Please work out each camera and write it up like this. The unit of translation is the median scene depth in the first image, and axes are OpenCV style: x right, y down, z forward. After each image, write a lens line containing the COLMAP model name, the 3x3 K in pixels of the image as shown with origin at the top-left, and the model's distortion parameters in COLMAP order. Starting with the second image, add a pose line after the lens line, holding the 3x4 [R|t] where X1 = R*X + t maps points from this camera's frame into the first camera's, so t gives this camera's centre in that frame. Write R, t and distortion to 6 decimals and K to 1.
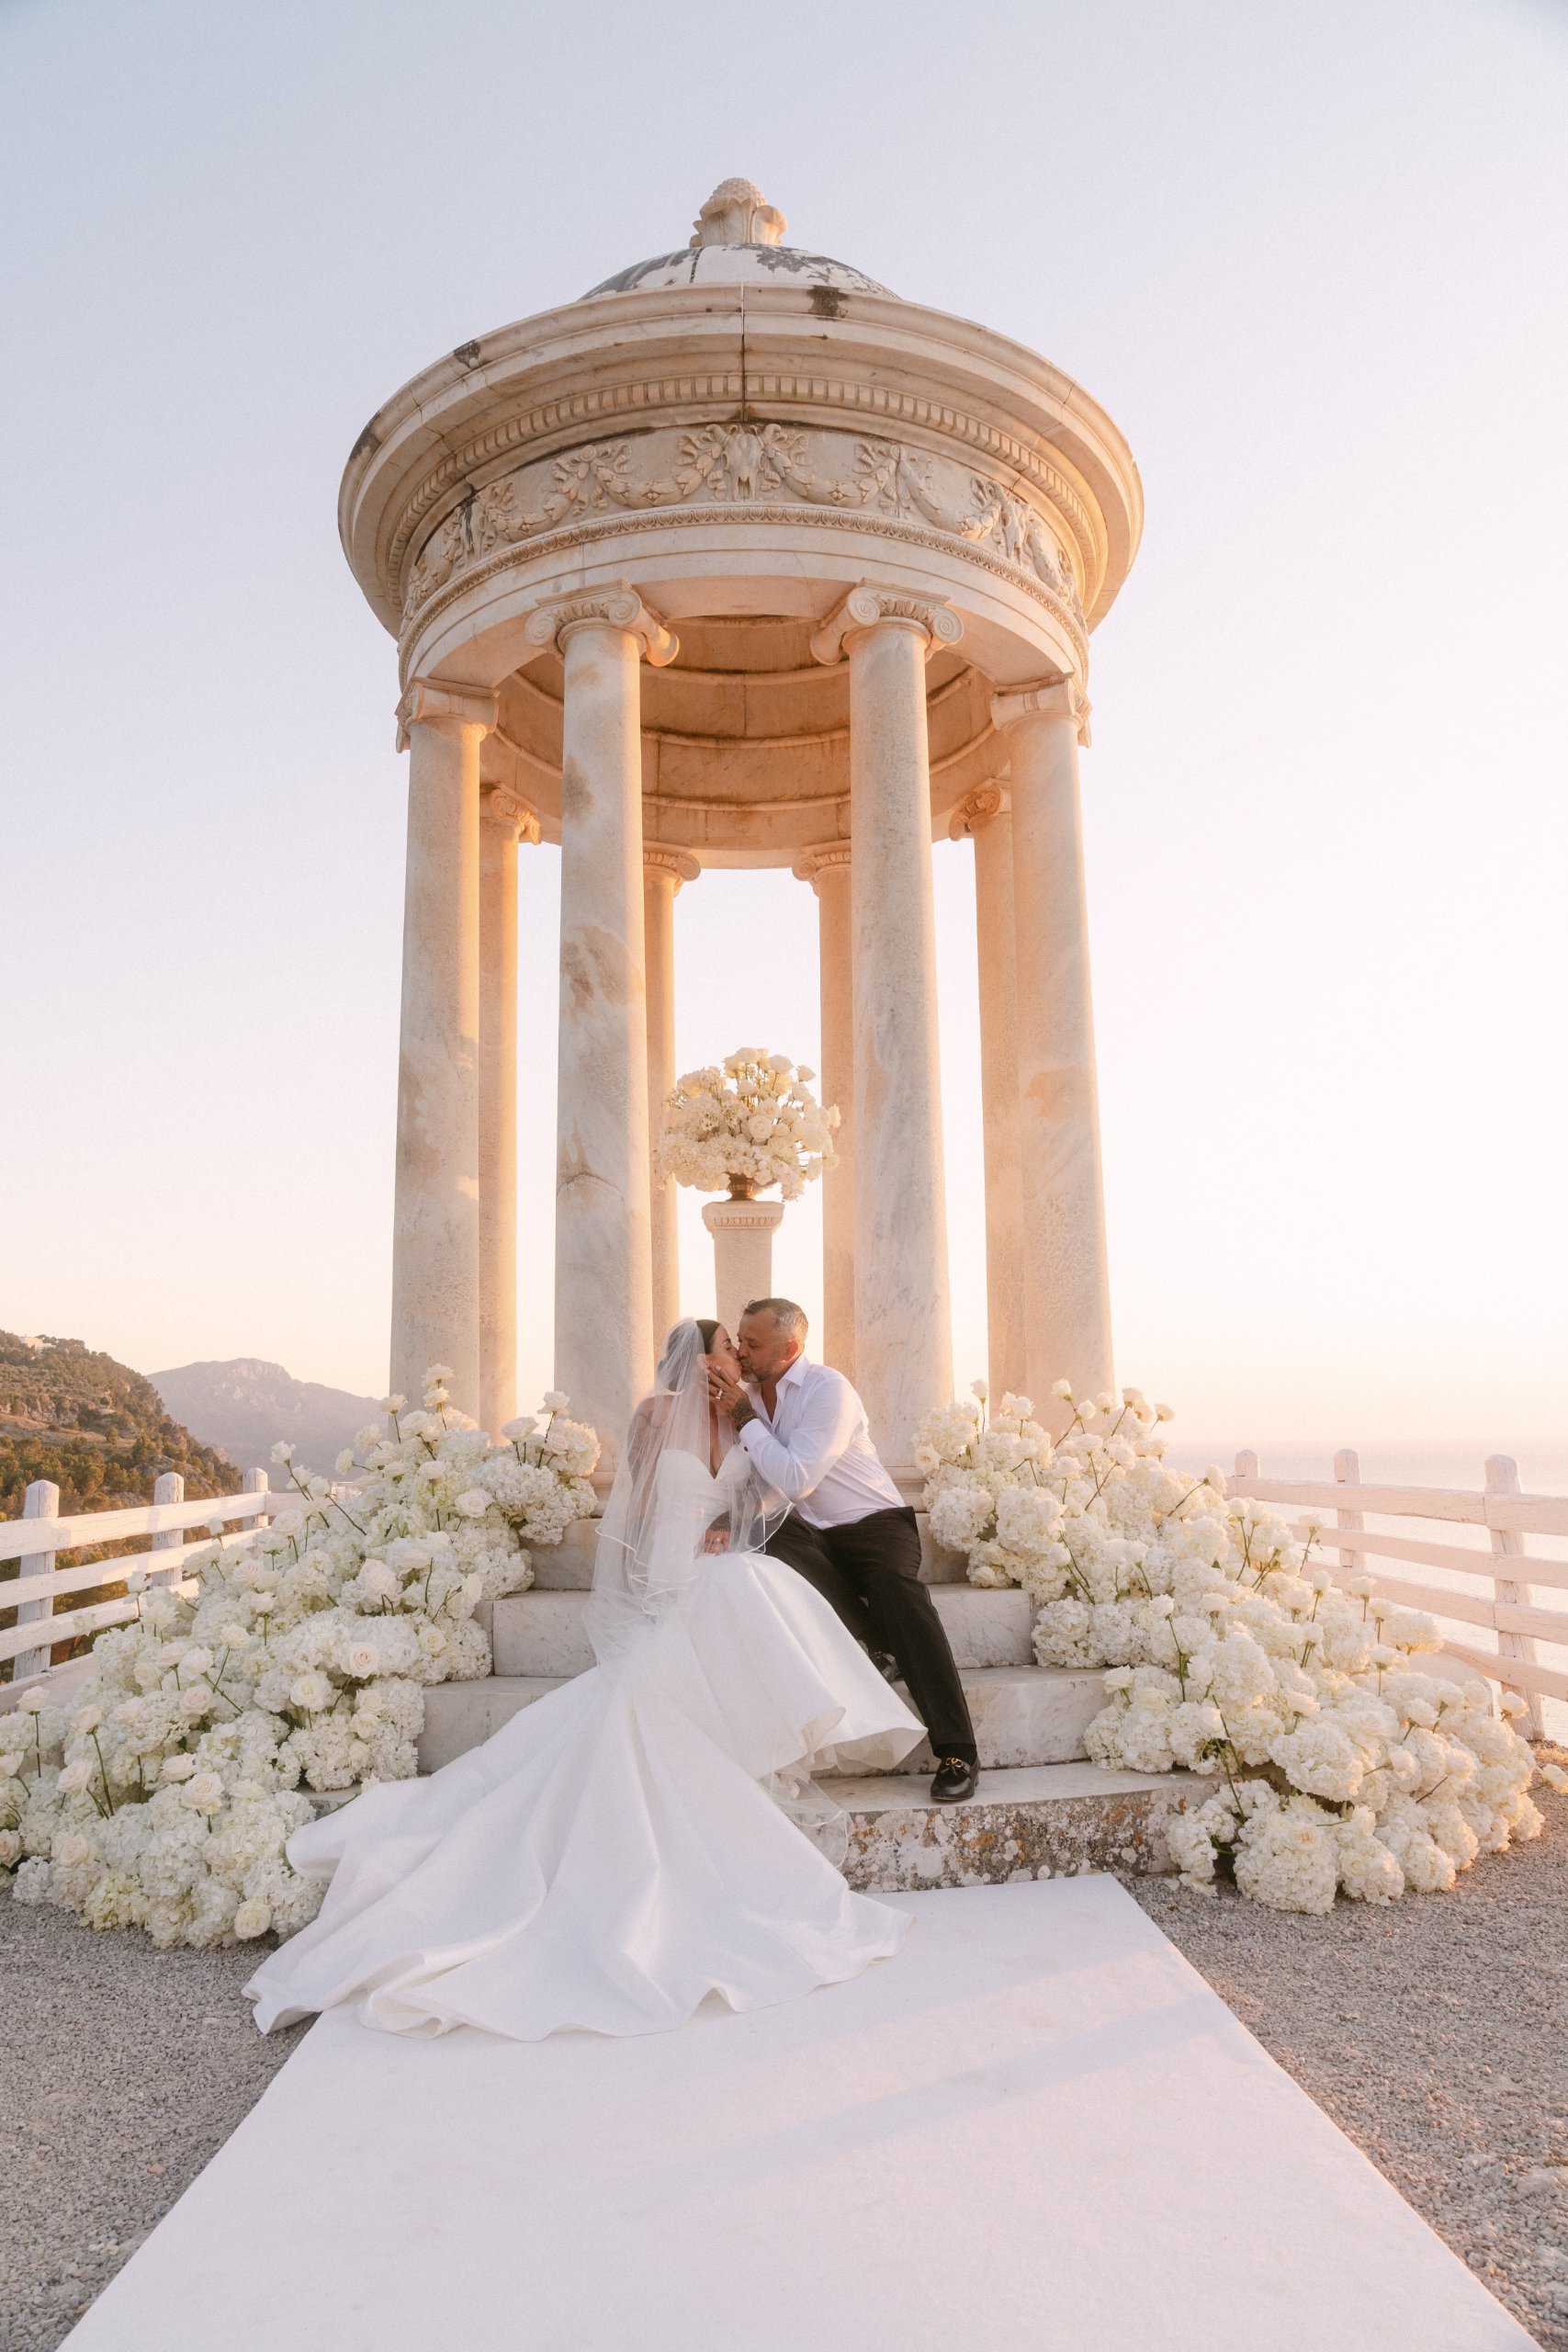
lens RADIAL K [[1596.0, 0, 784.0], [0, 1596.0, 1176.0], [0, 0, 1]] dist [-0.015432, 0.001165]
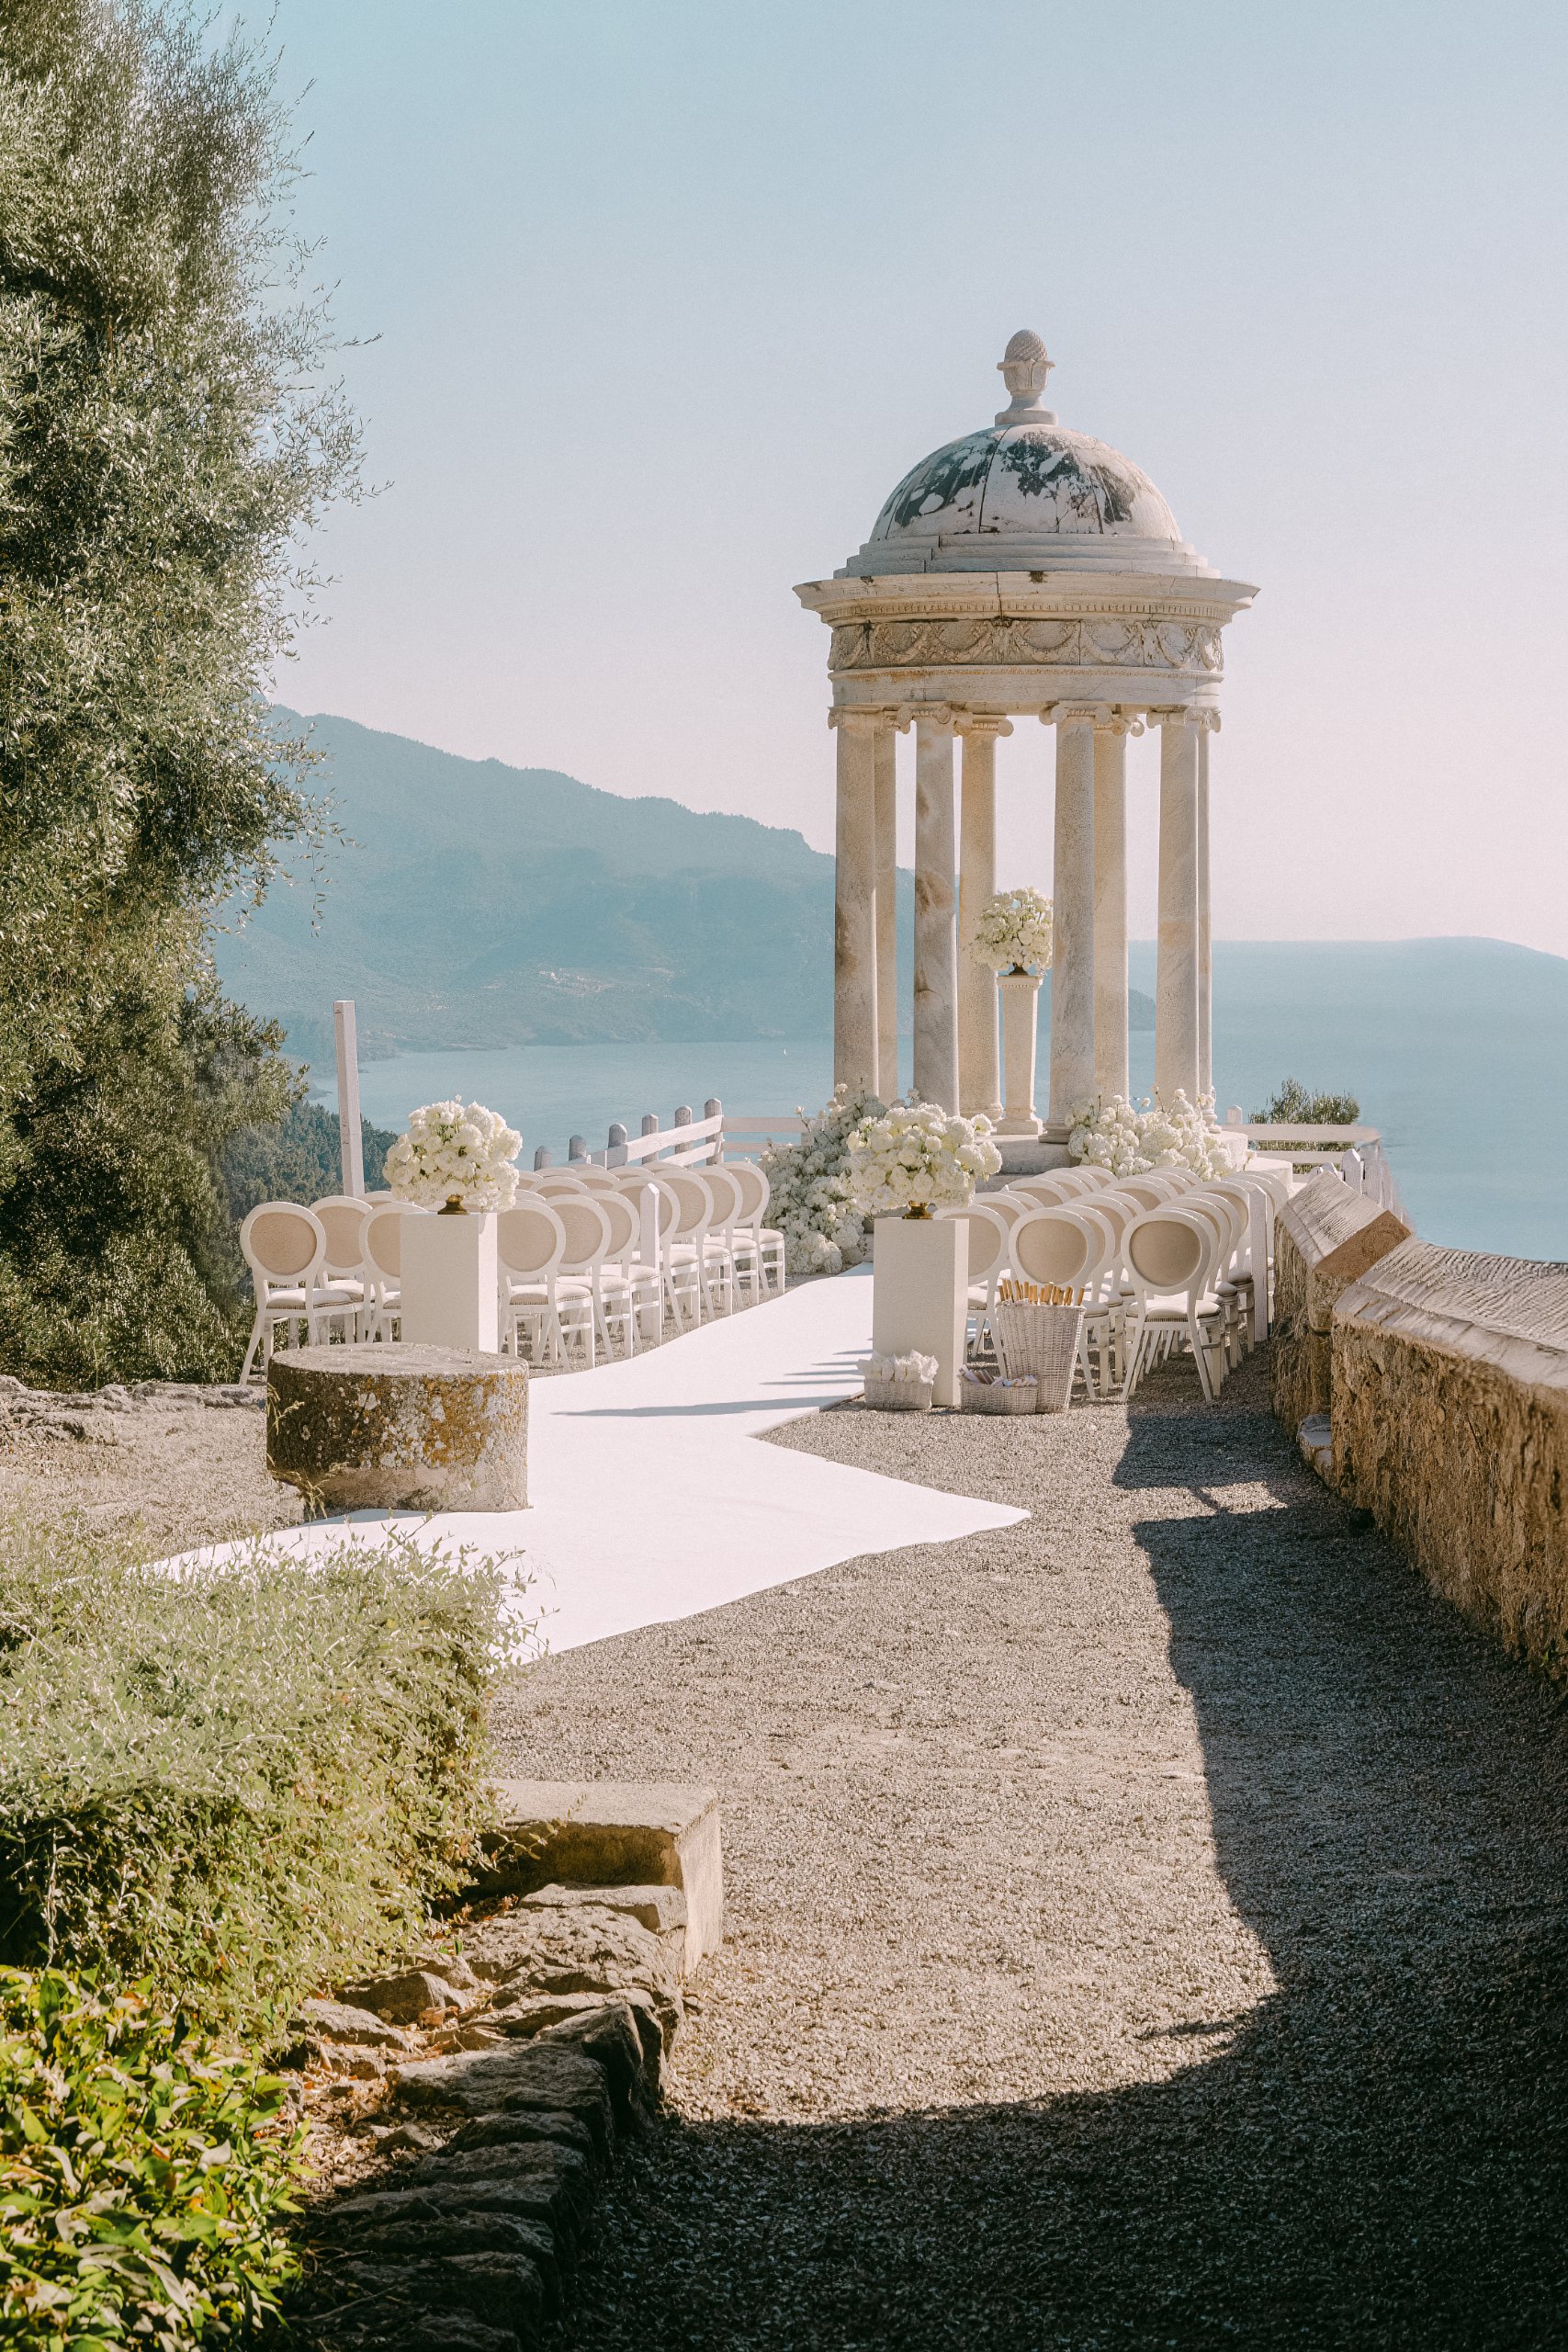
lens RADIAL K [[4700.1, 0, 783.6], [0, 4700.1, 1176.8], [0, 0, 1]] dist [-0.034960, 0.119978]
pose [[0.981761, 0.028561, -0.187963, 0.857833], [0.013248, 0.975972, 0.217494, -1.097067], [0.189658, -0.216017, 0.957792, -5.008076]]
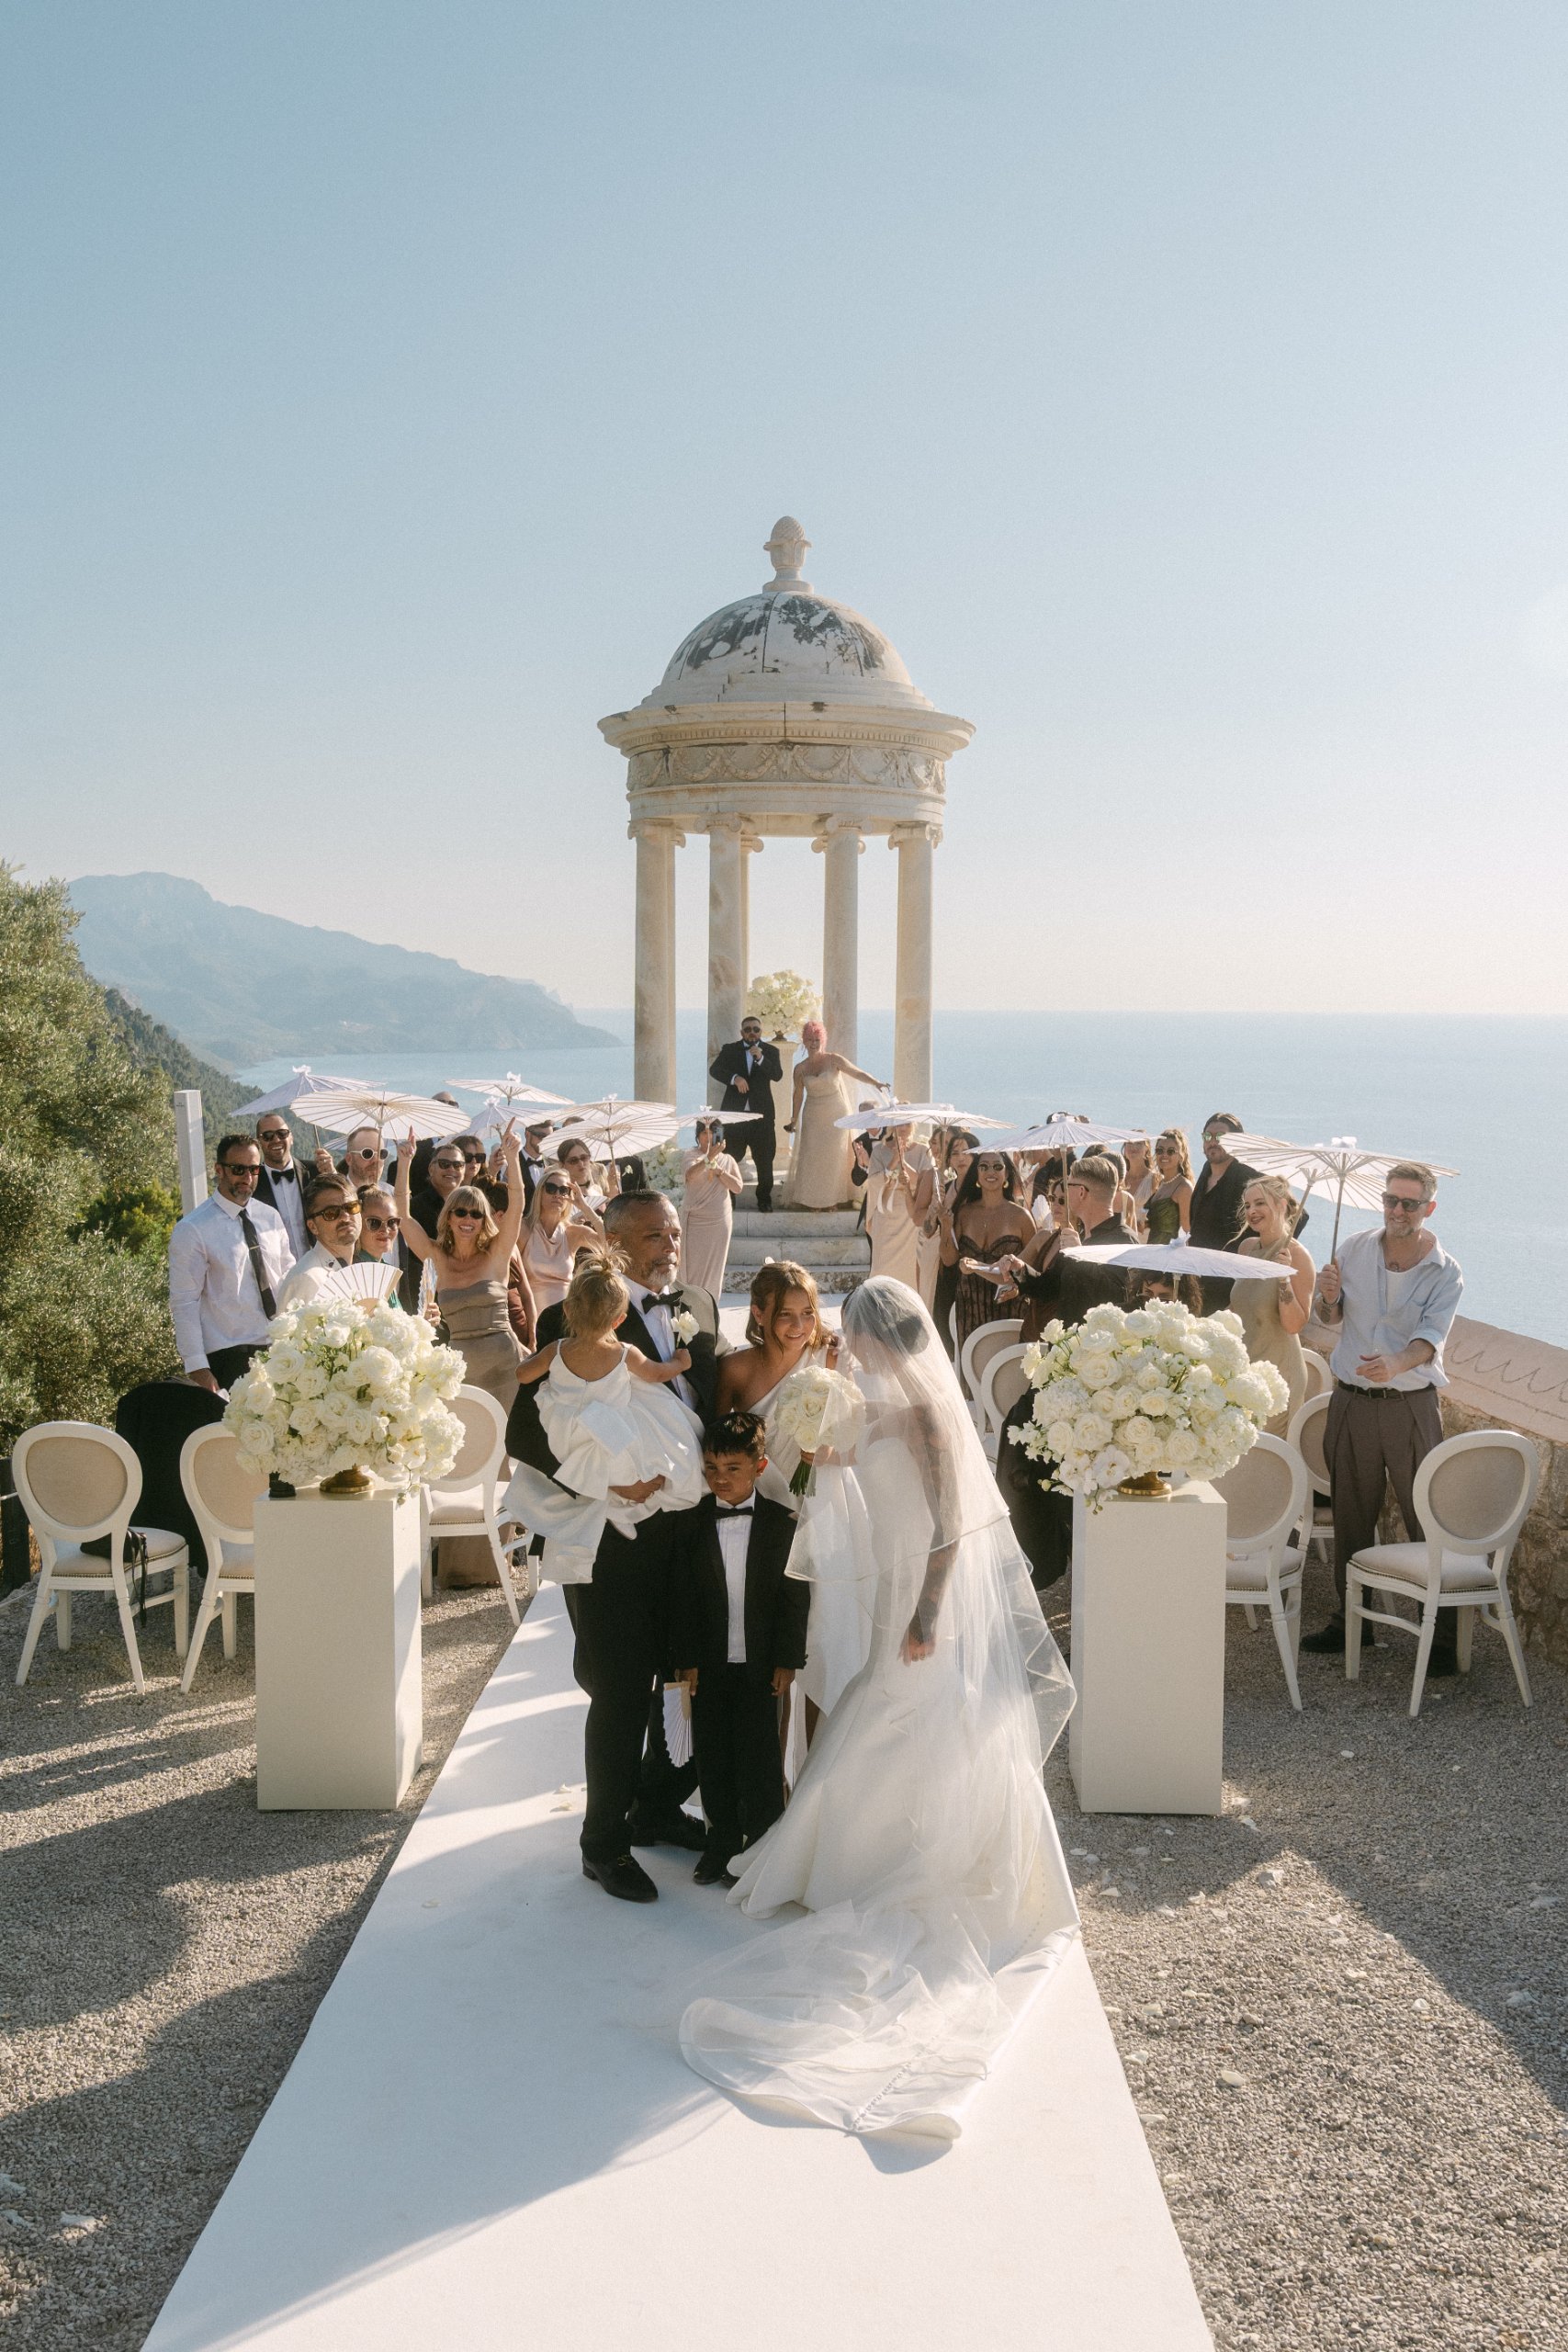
lens RADIAL K [[2097.0, 0, 788.7], [0, 2097.0, 1121.0], [0, 0, 1]] dist [-0.004833, 0.000673]
pose [[0.999196, 0.026051, -0.030473, 0.093440], [-0.018720, 0.975324, 0.219983, -0.620206], [0.035452, -0.219236, 0.975028, -2.261045]]
